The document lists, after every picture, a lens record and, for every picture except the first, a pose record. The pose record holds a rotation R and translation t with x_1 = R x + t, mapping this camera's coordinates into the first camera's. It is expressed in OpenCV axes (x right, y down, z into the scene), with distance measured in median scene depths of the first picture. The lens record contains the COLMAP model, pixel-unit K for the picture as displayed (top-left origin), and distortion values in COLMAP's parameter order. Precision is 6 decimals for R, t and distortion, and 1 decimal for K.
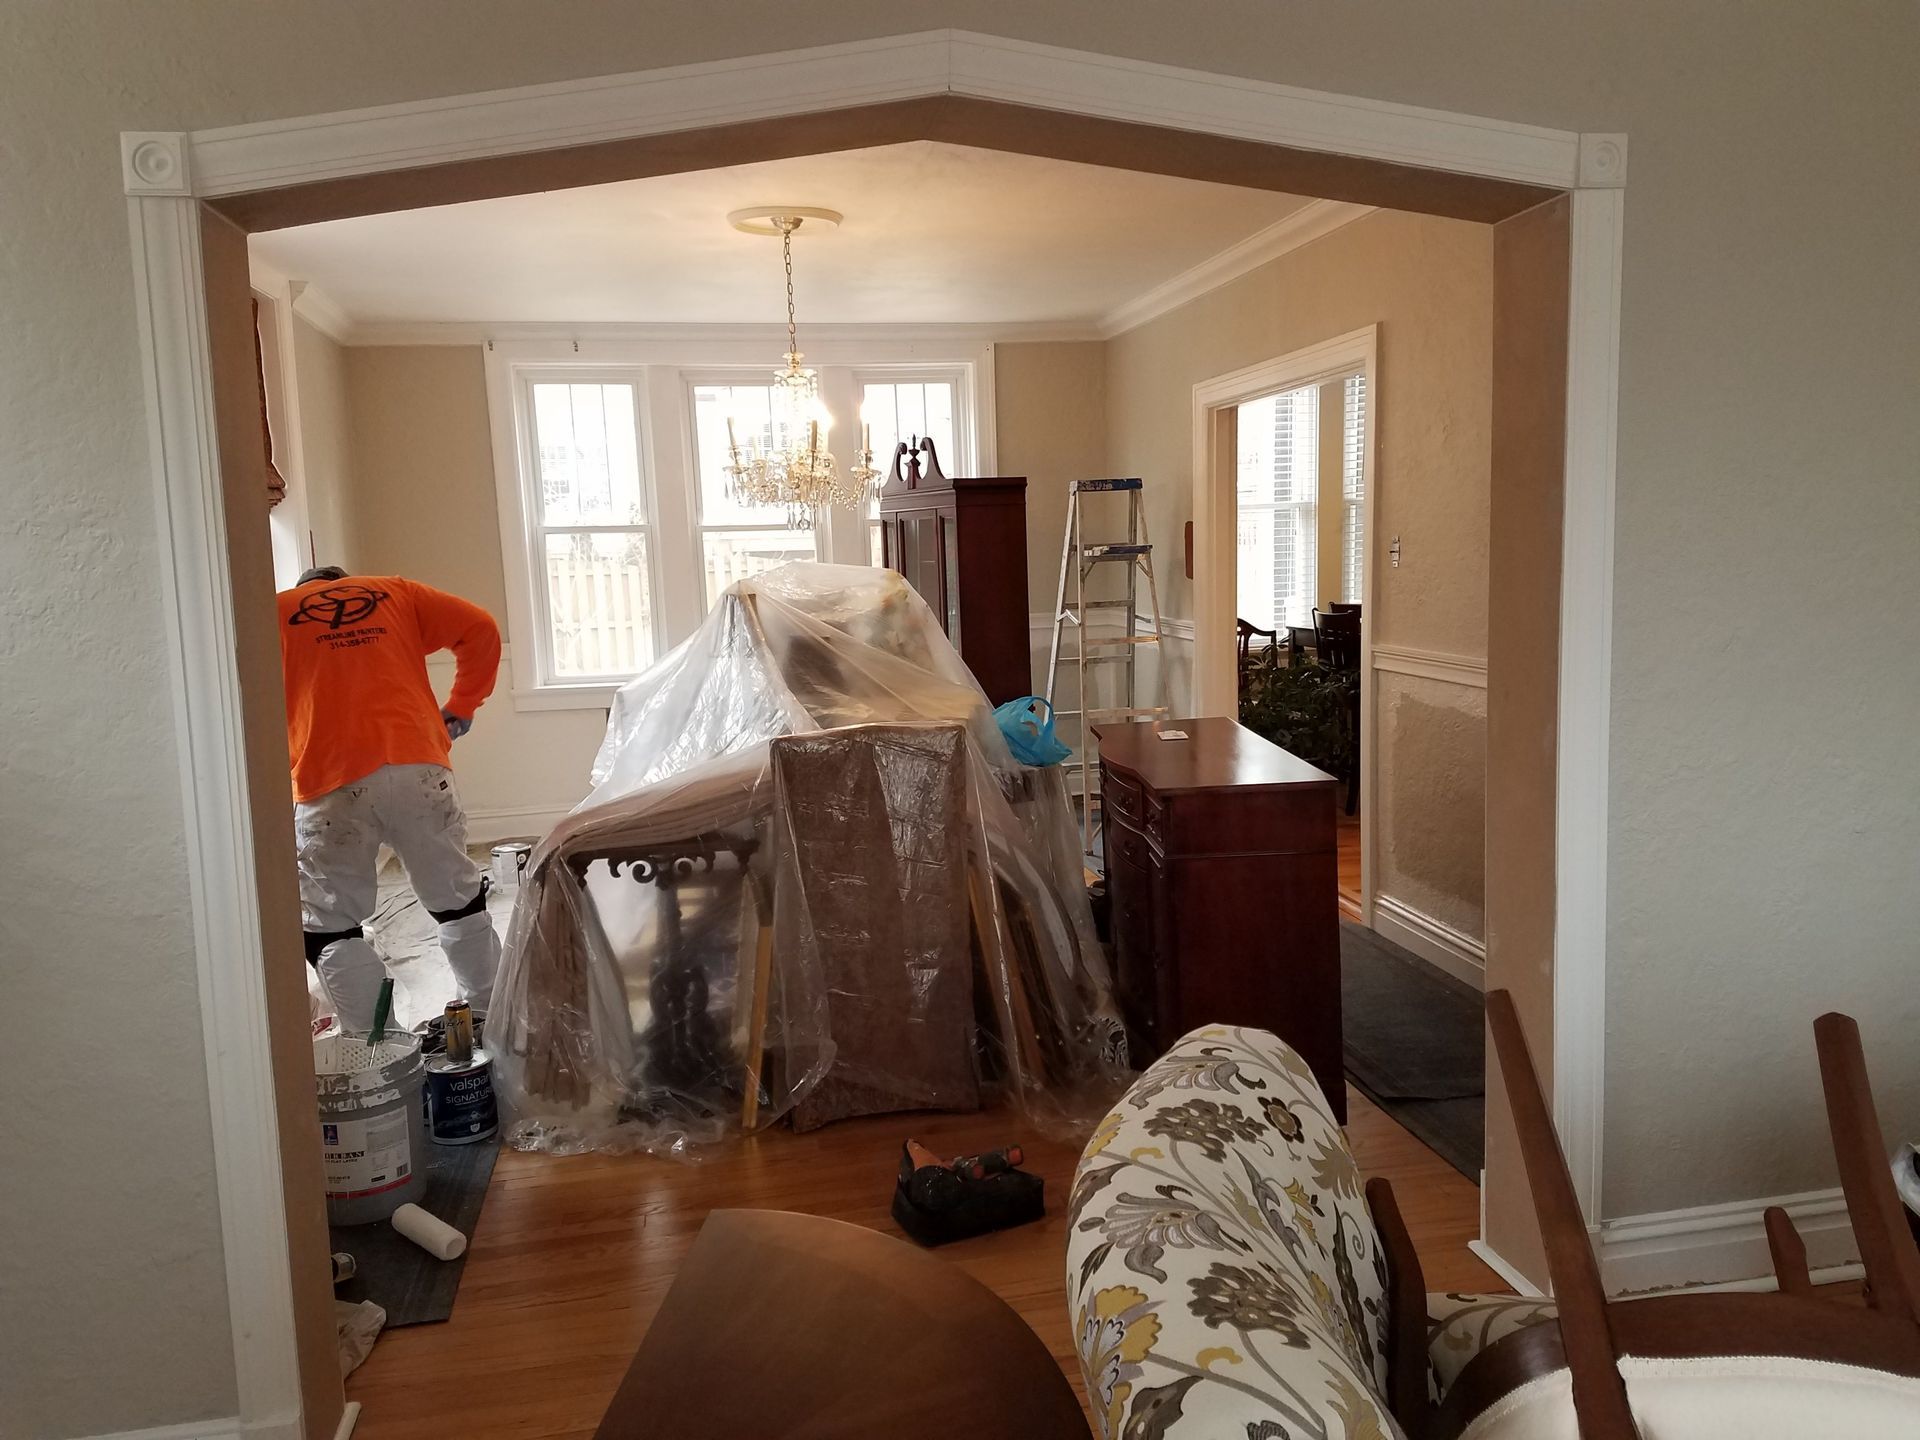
lens RADIAL K [[1486.6, 0, 960.4], [0, 1486.6, 730.4], [0, 0, 1]] dist [0.244518, -0.387433]
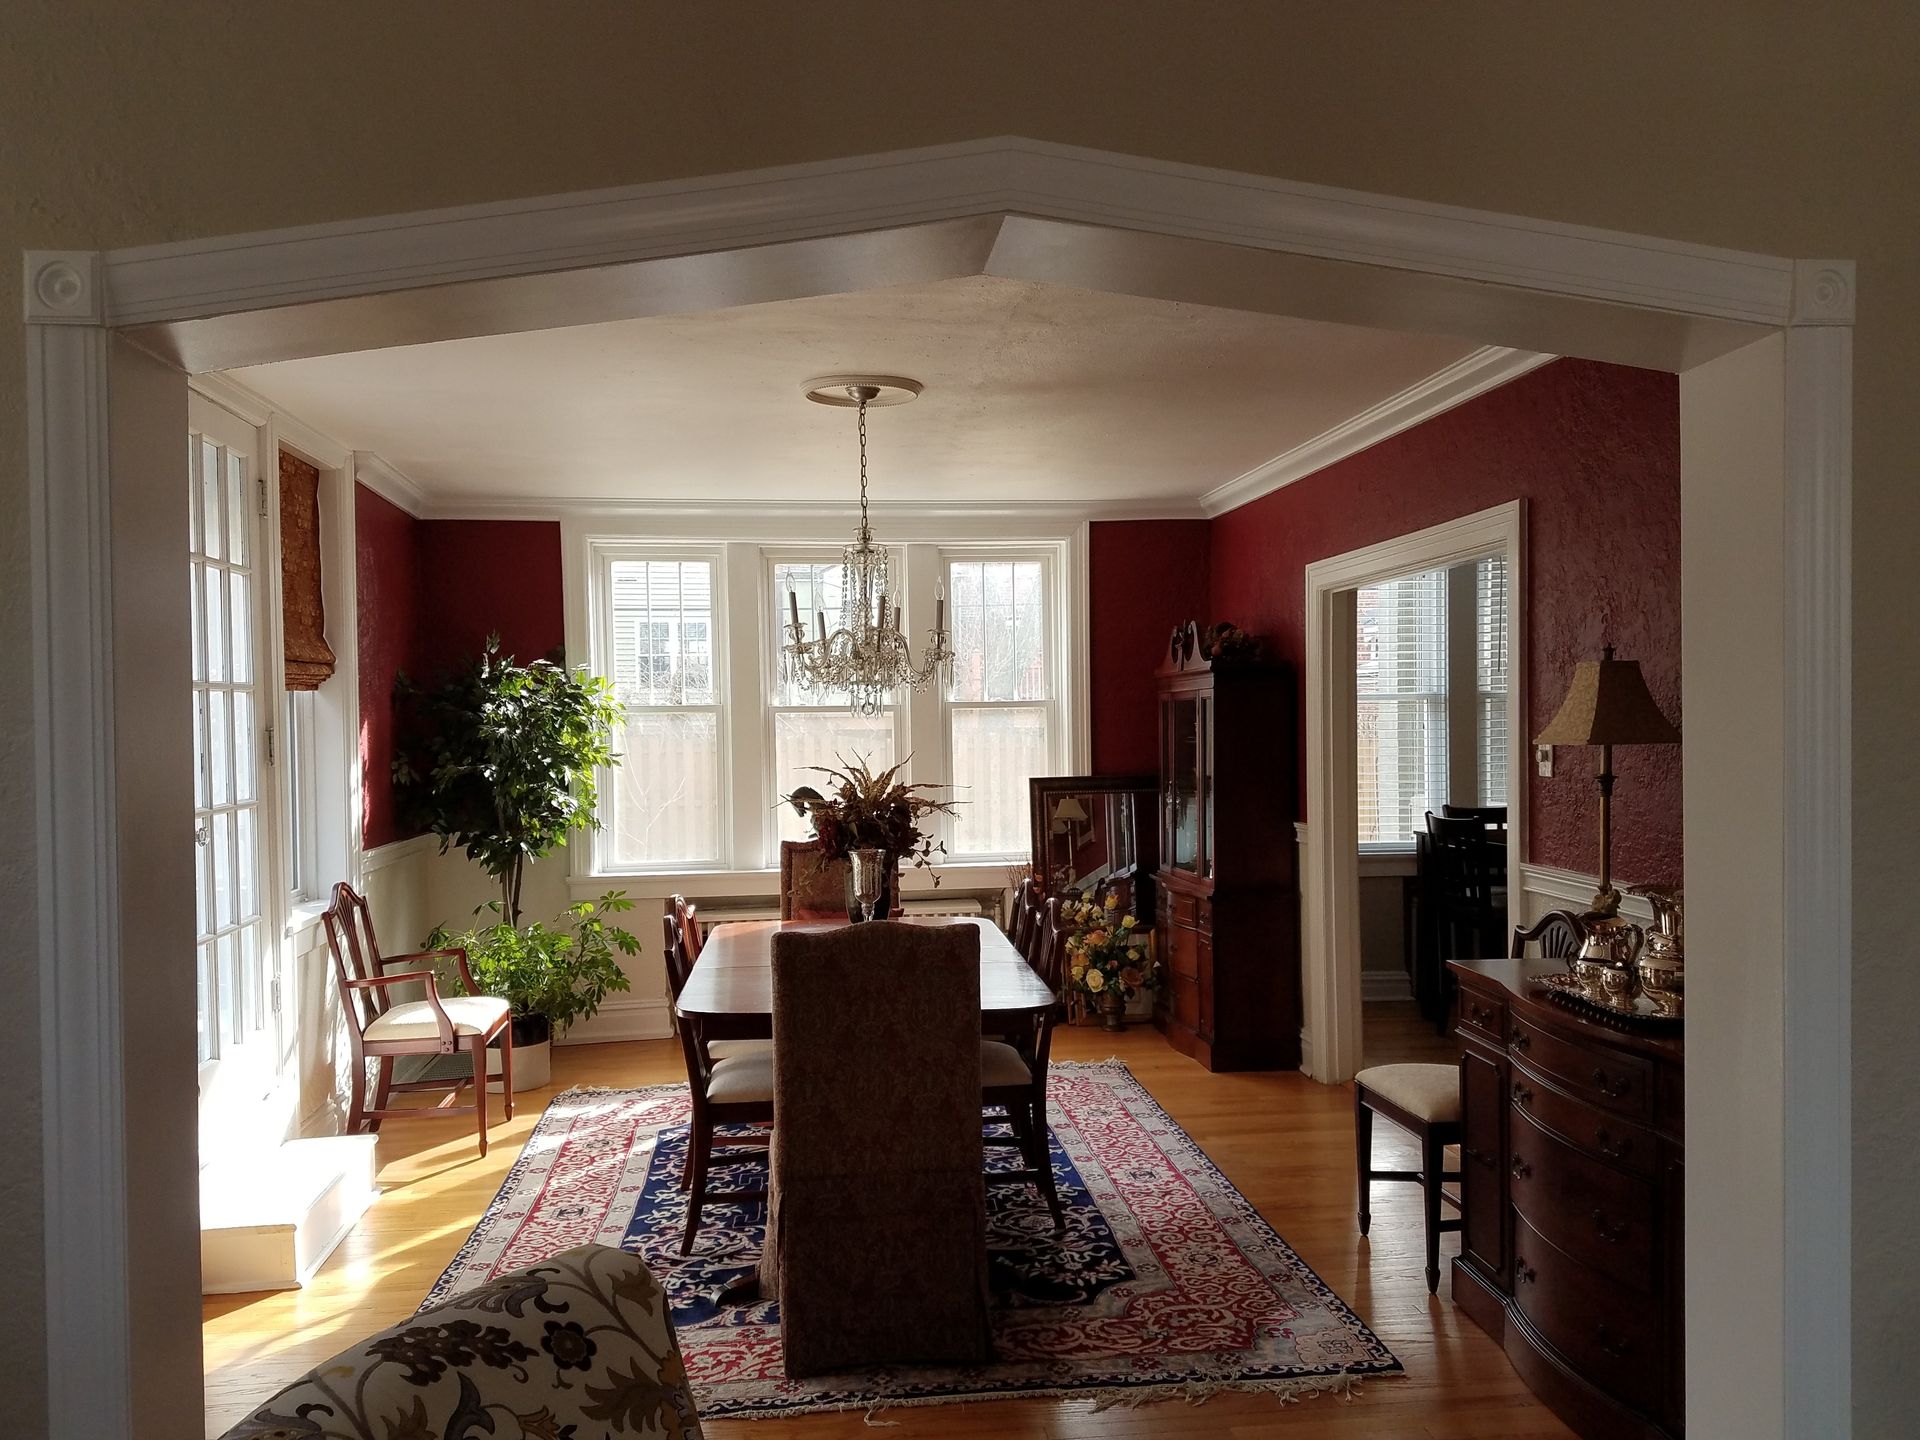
lens RADIAL K [[1486.6, 0, 960.4], [0, 1486.6, 730.4], [0, 0, 1]] dist [0.244518, -0.387433]
pose [[0.996918, 0.021321, -0.075495, 0.019113], [-0.030036, 0.992765, -0.116257, -0.020626], [0.072470, 0.118166, 0.990346, 0.109854]]
